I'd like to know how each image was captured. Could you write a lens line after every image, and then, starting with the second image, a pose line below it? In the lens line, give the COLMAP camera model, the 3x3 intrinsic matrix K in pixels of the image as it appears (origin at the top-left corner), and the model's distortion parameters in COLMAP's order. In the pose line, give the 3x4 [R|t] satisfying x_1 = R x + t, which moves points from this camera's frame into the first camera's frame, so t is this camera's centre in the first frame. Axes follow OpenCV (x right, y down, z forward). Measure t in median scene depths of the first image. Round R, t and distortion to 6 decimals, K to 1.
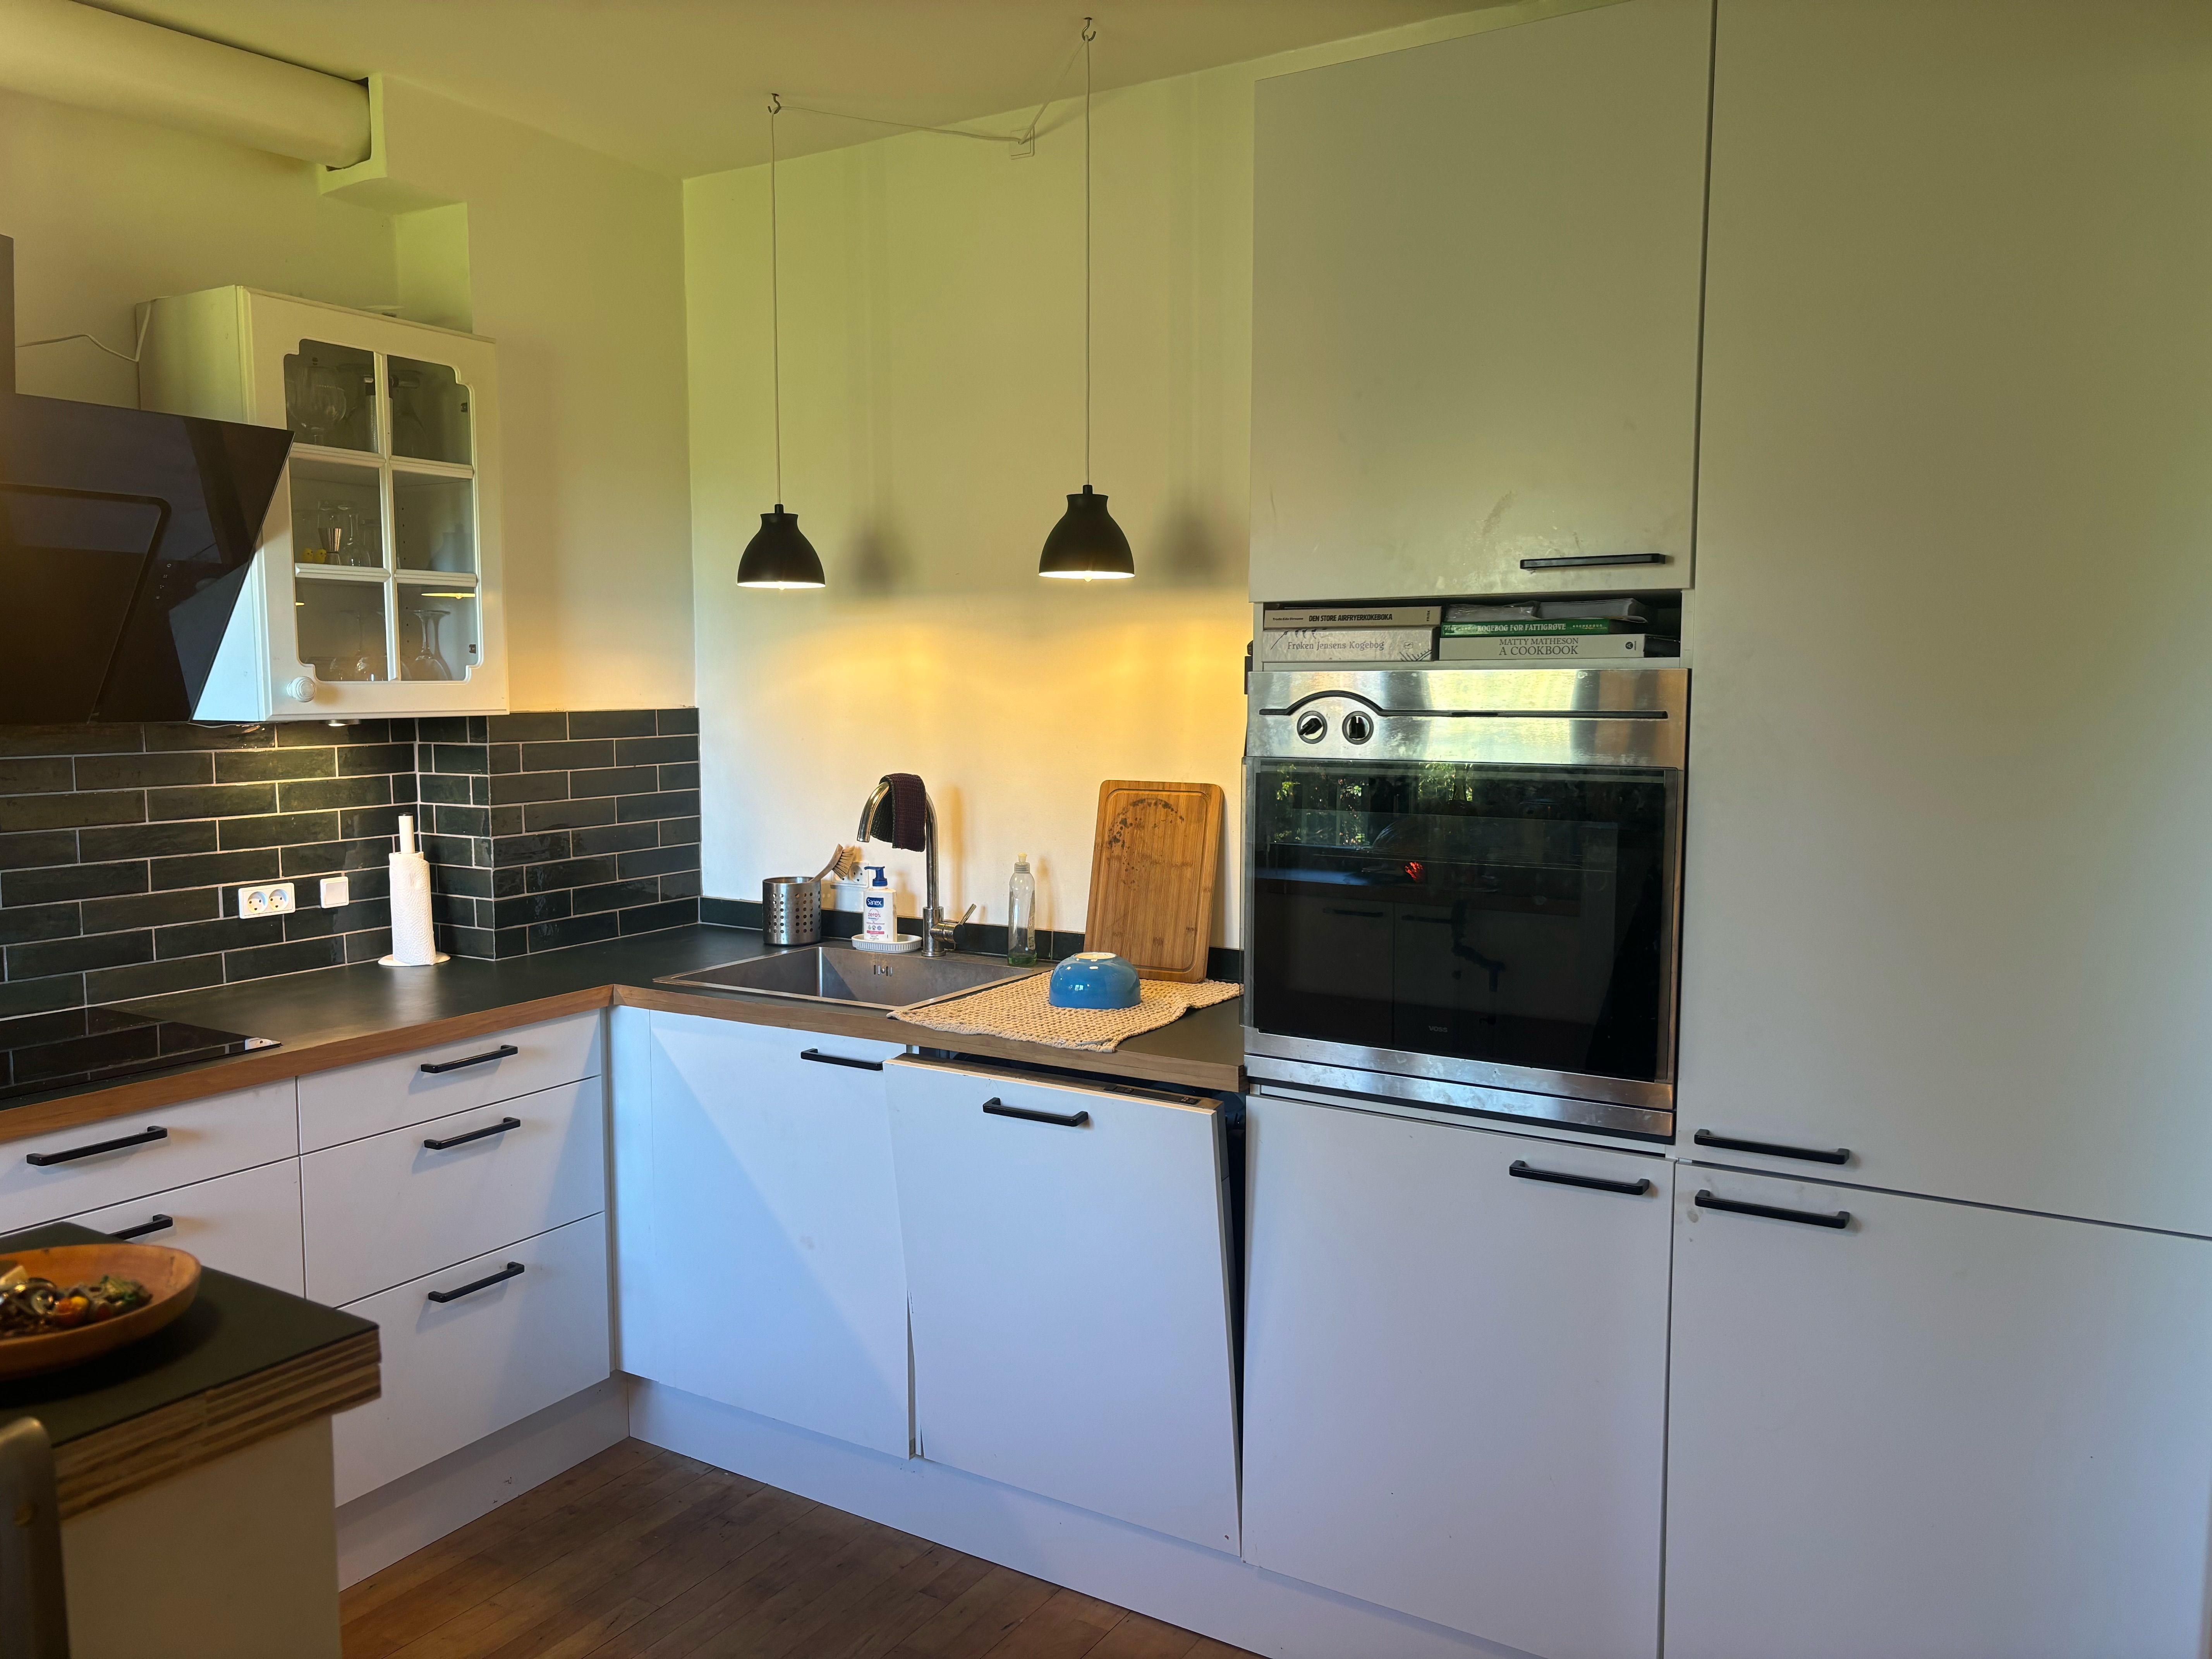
lens RADIAL K [[1638.0, 0, 1106.5], [0, 1638.0, 819.7], [0, 0, 1]] dist [0.001719, 0.000241]
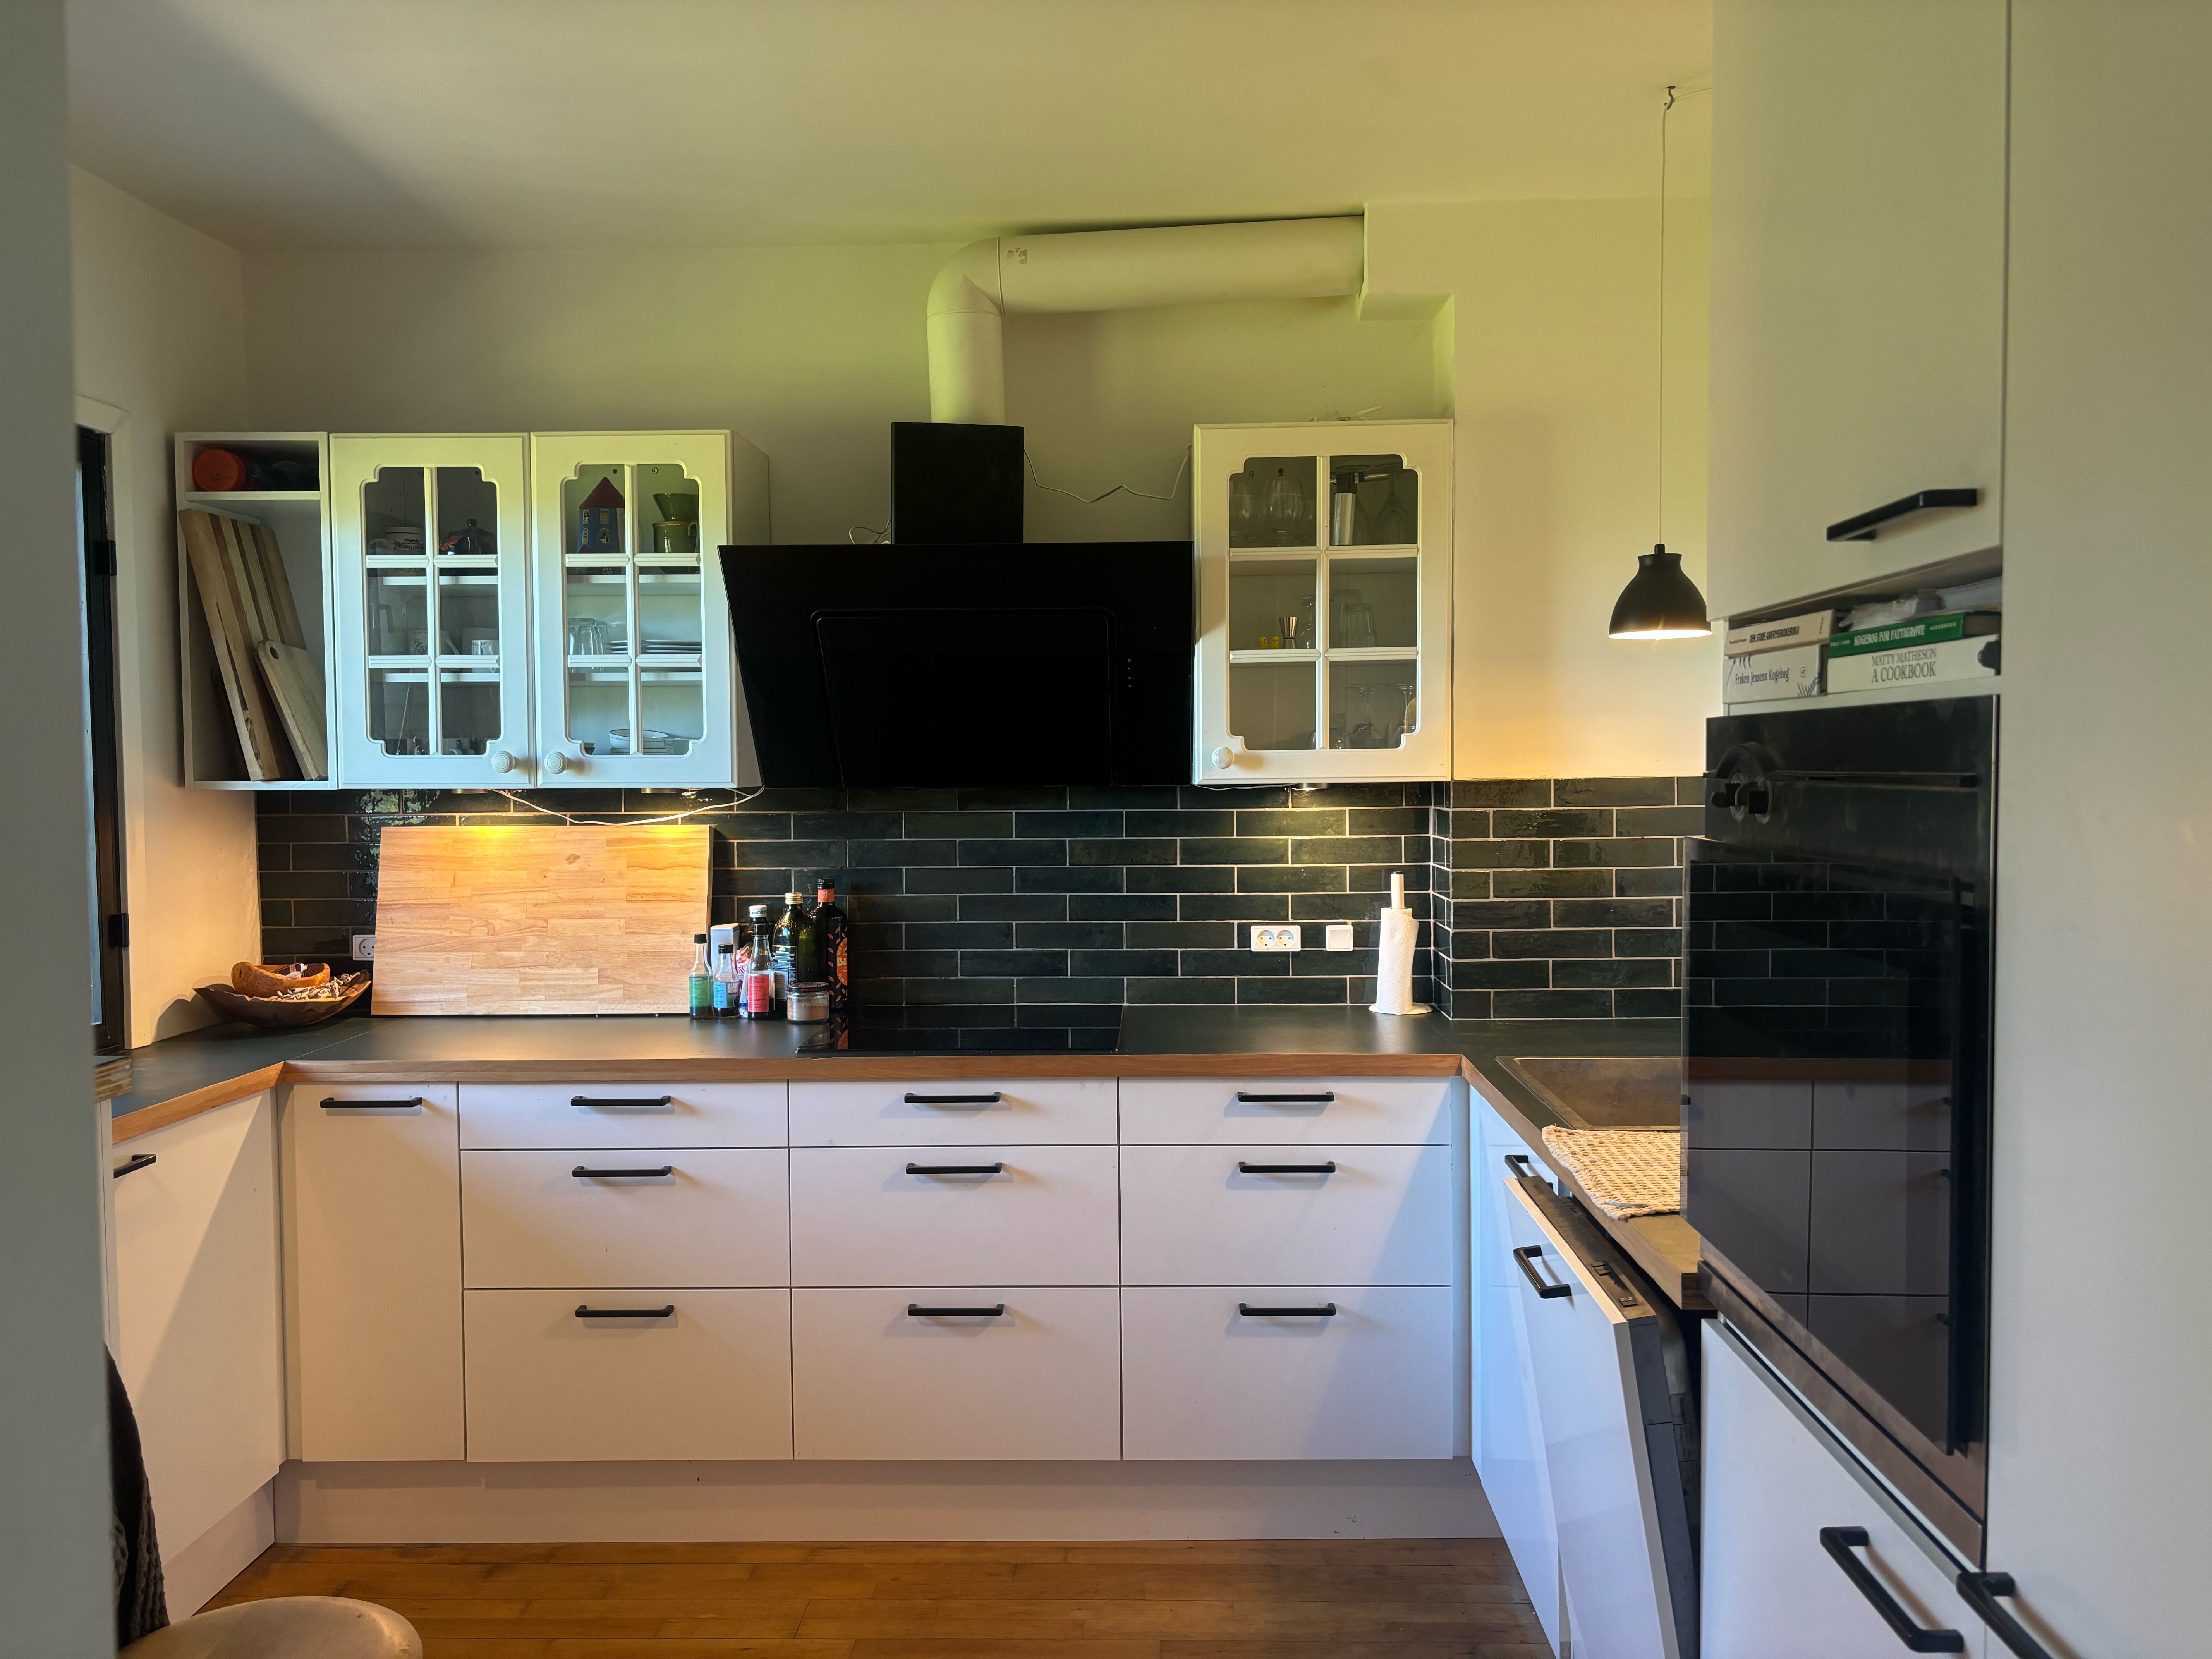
lens RADIAL K [[1624.8, 0, 1106.0], [0, 1624.8, 829.5], [0, 0, 1]] dist [0.081786, -0.164978]
pose [[0.484518, 0.031534, -0.874213, 0.441861], [-0.064879, 0.997893, 0.000037, -0.020444], [0.872372, 0.056700, 0.485543, 0.328381]]
